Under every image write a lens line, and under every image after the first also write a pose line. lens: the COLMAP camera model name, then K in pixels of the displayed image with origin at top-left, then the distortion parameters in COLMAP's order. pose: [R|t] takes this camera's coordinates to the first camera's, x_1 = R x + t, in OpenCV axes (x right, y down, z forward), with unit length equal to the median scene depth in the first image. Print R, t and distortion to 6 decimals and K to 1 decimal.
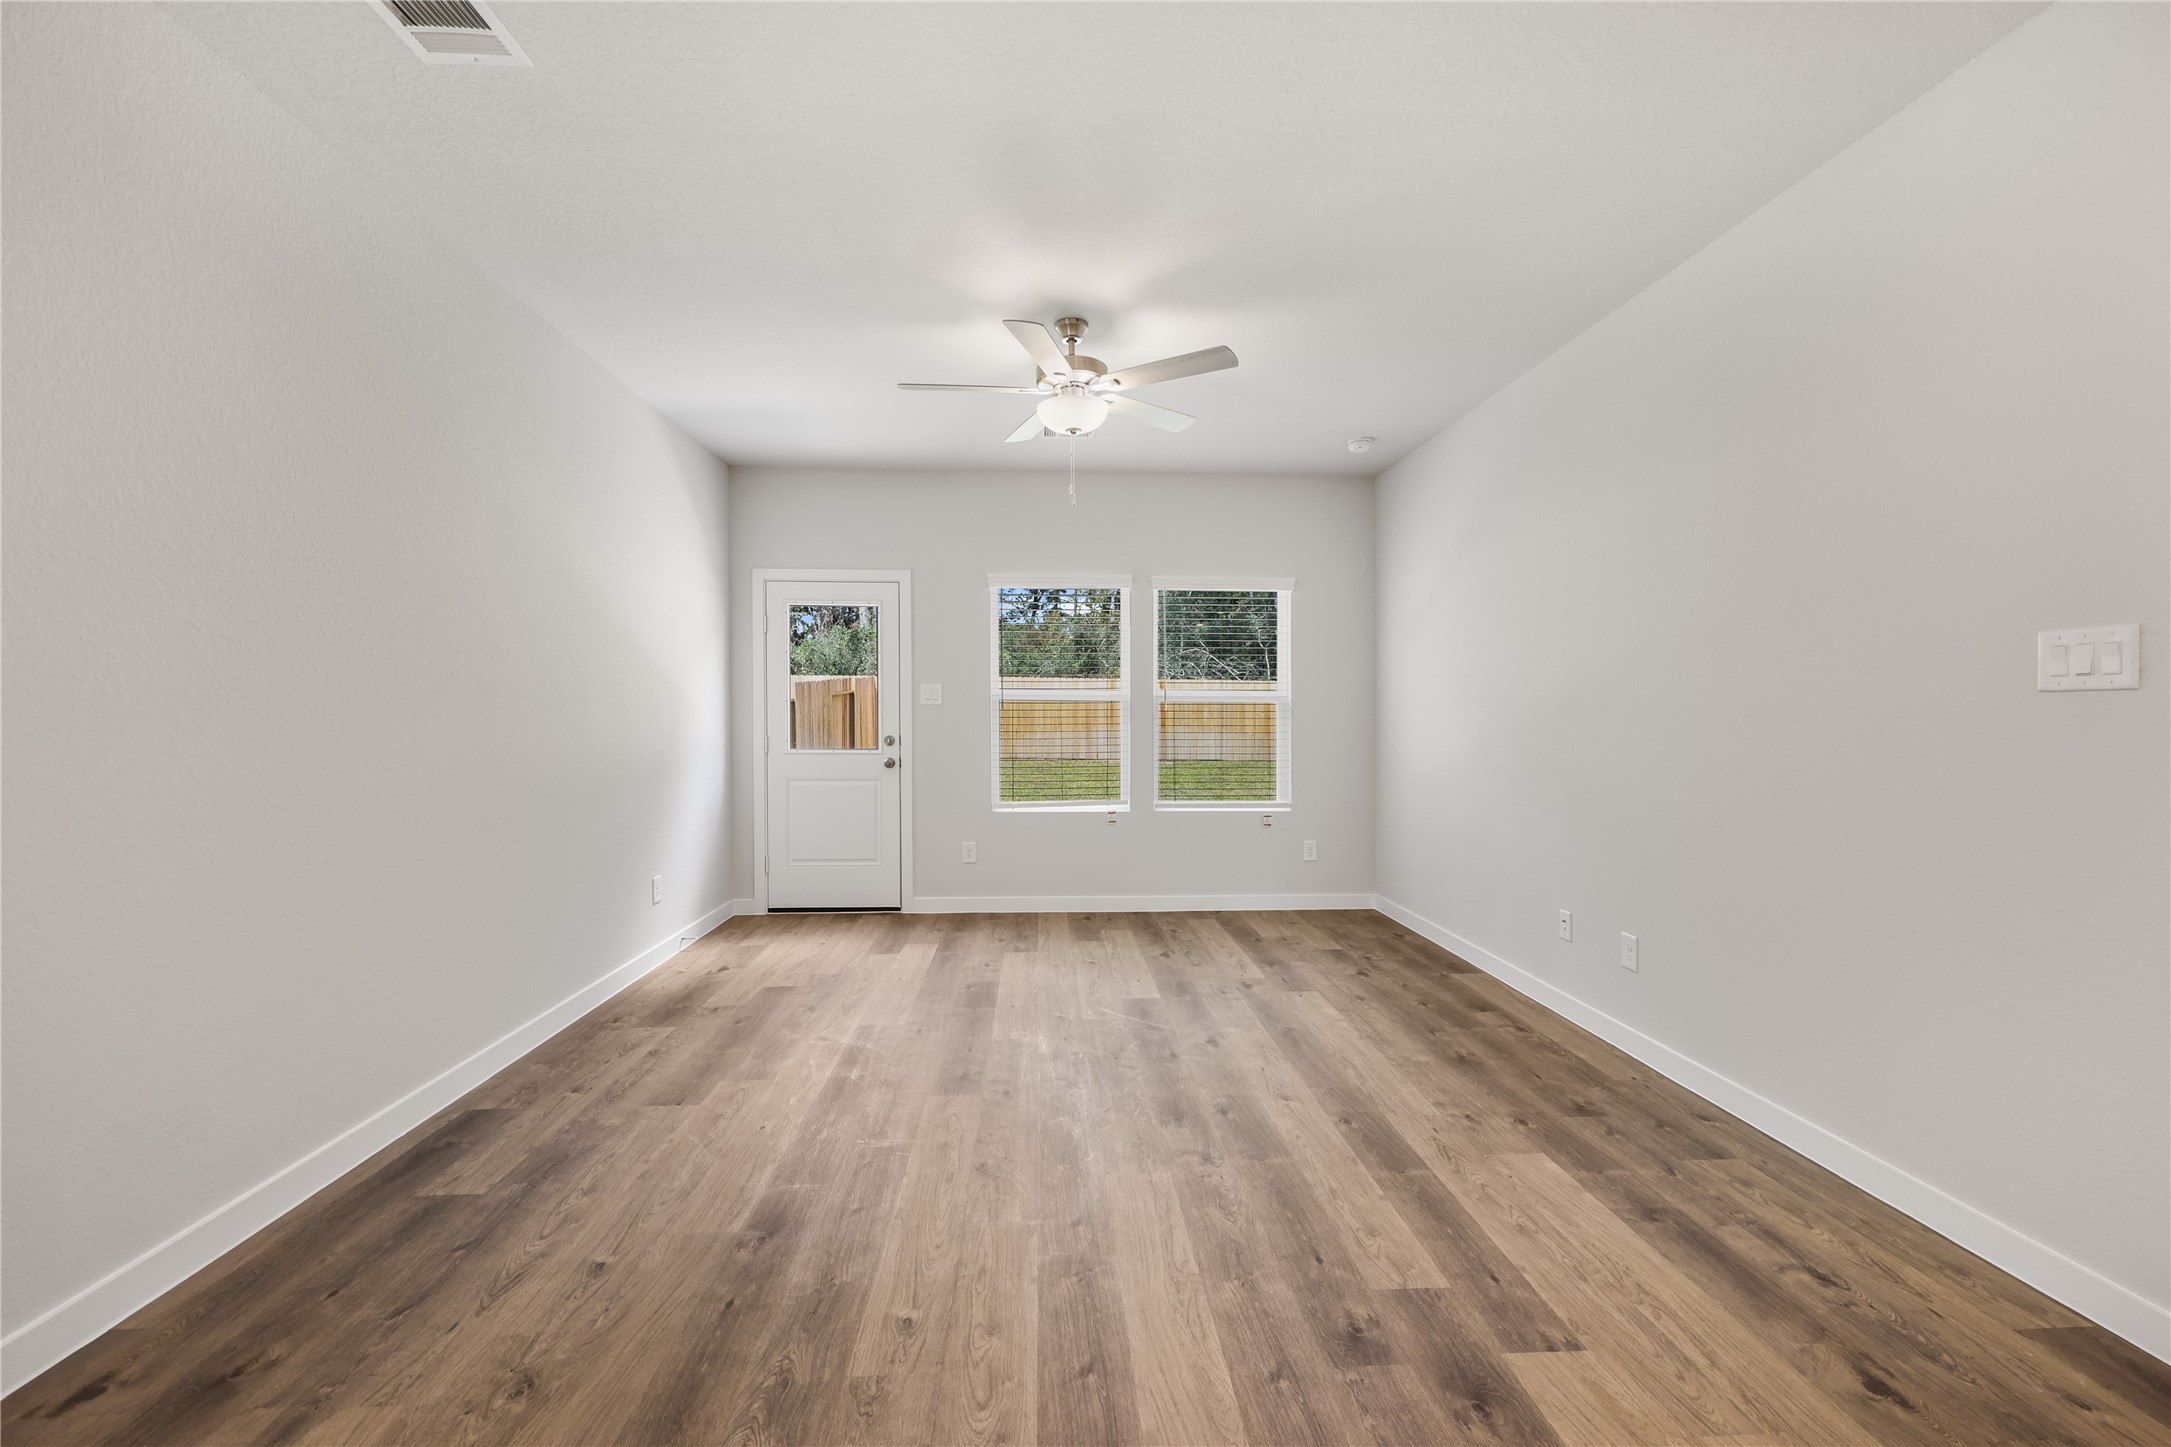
lens RADIAL K [[877.6, 0, 1086.5], [0, 877.6, 730.7], [0, 0, 1]] dist [-0.001044, 0.000309]
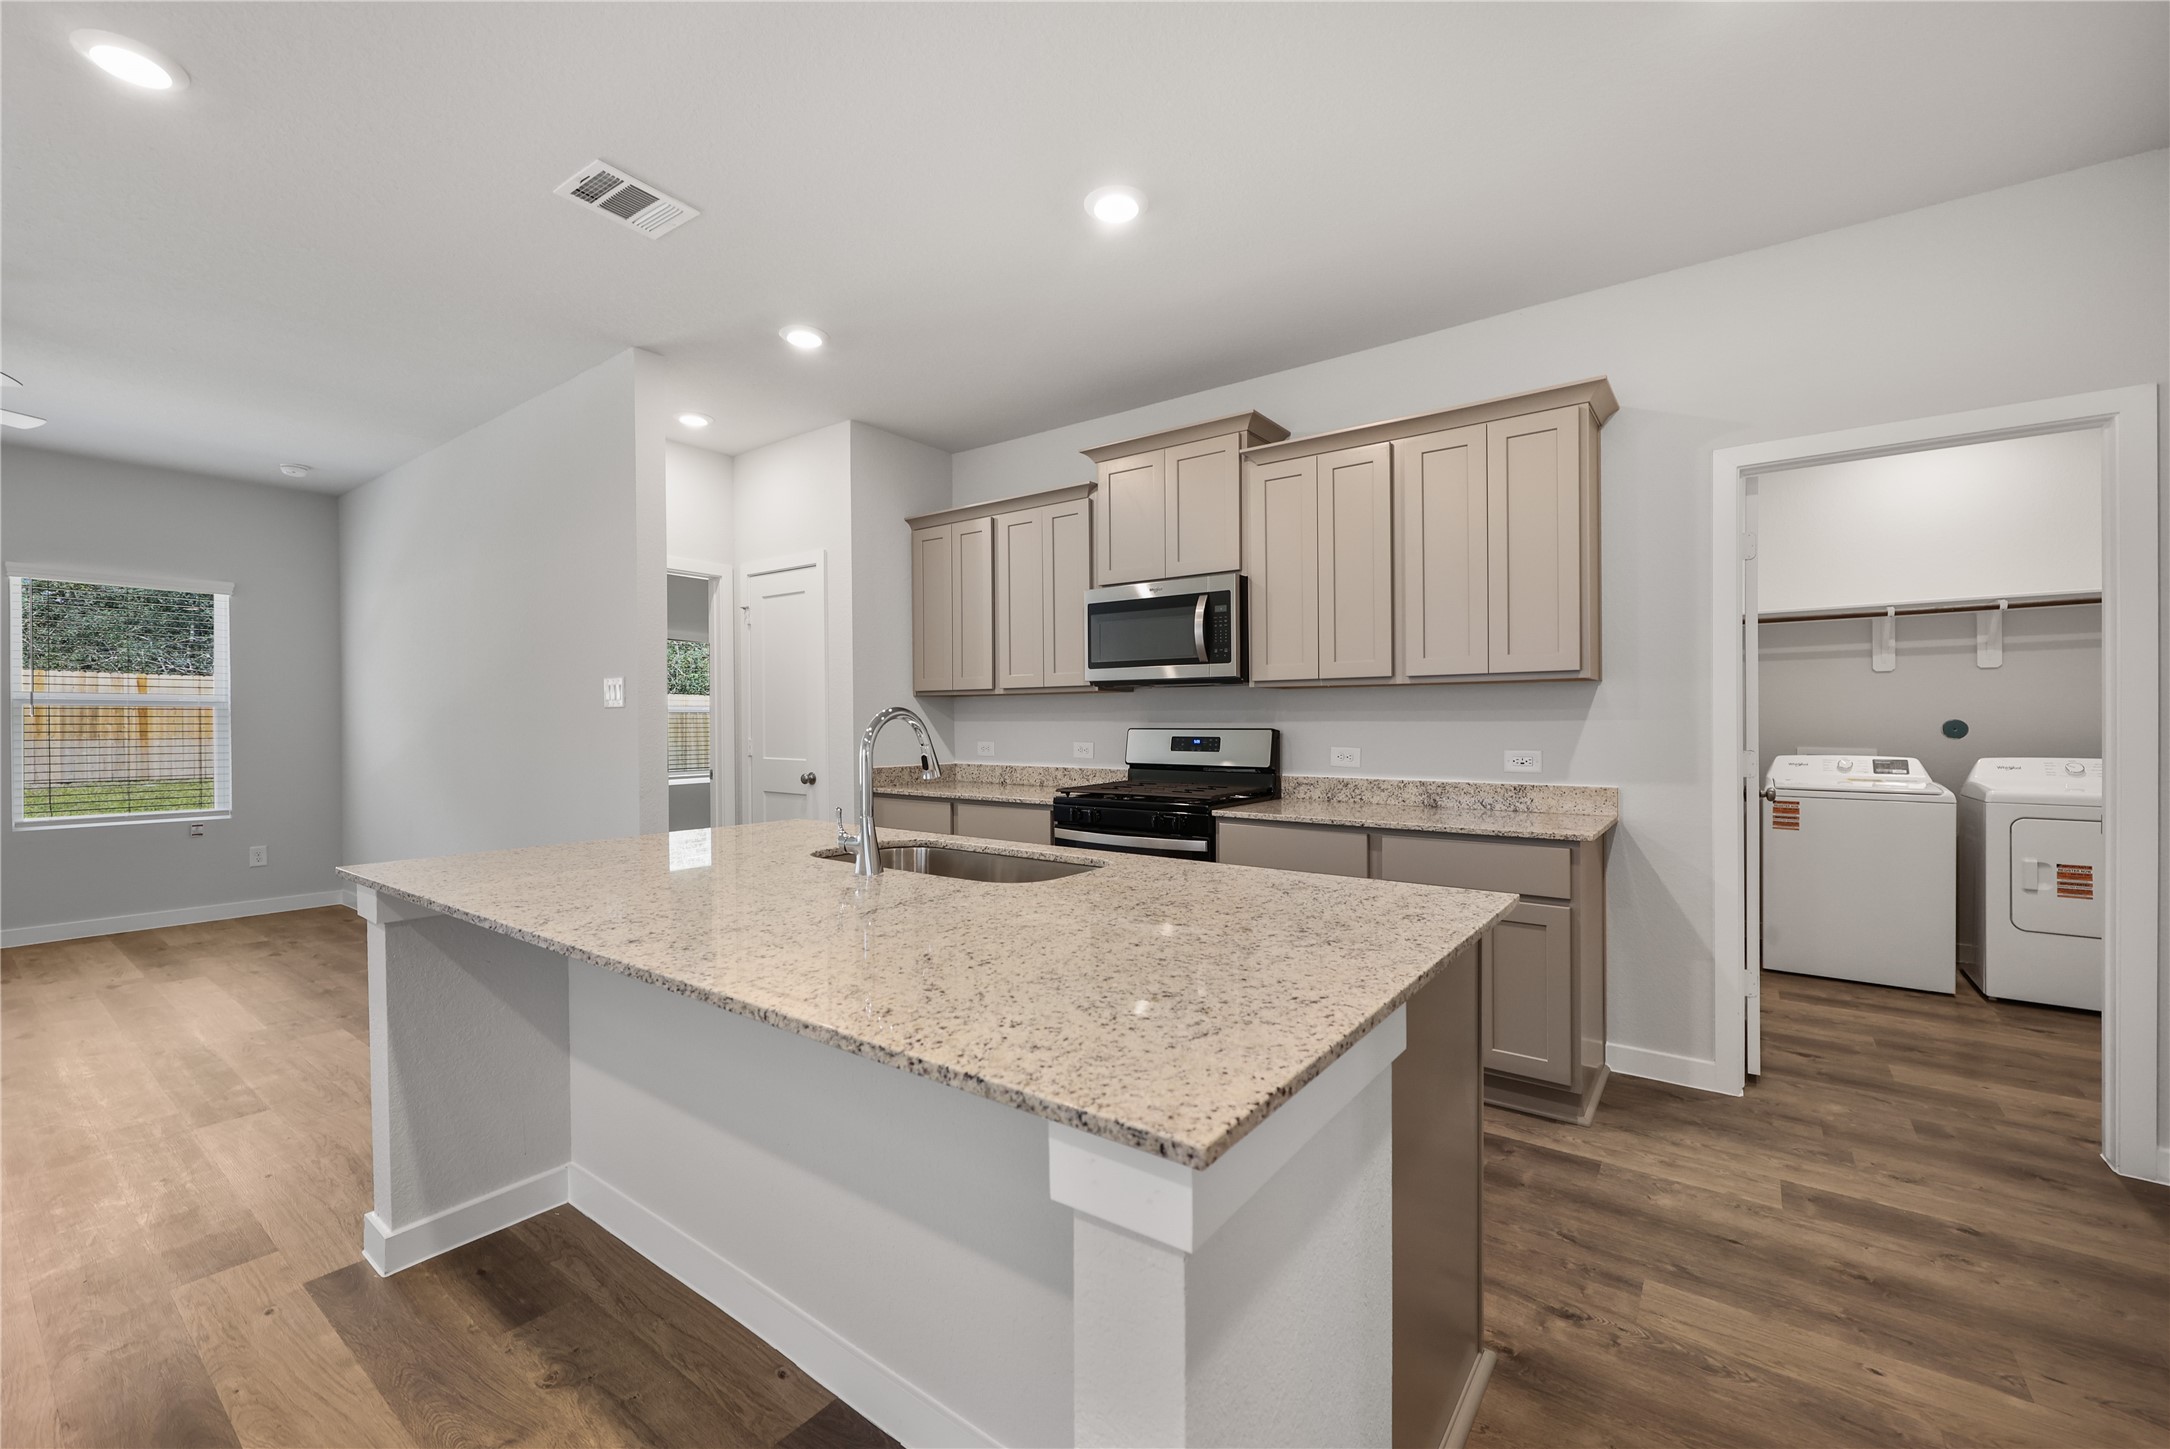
lens RADIAL K [[877.2, 0, 1086.0], [0, 877.2, 731.7], [0, 0, 1]] dist [-0.001044, 0.000309]
pose [[0.638592, -0.010870, 0.769469, 0.138443], [0.015490, 0.999879, 0.001270, 0.011214], [-0.769390, 0.011108, 0.638683, -0.577266]]
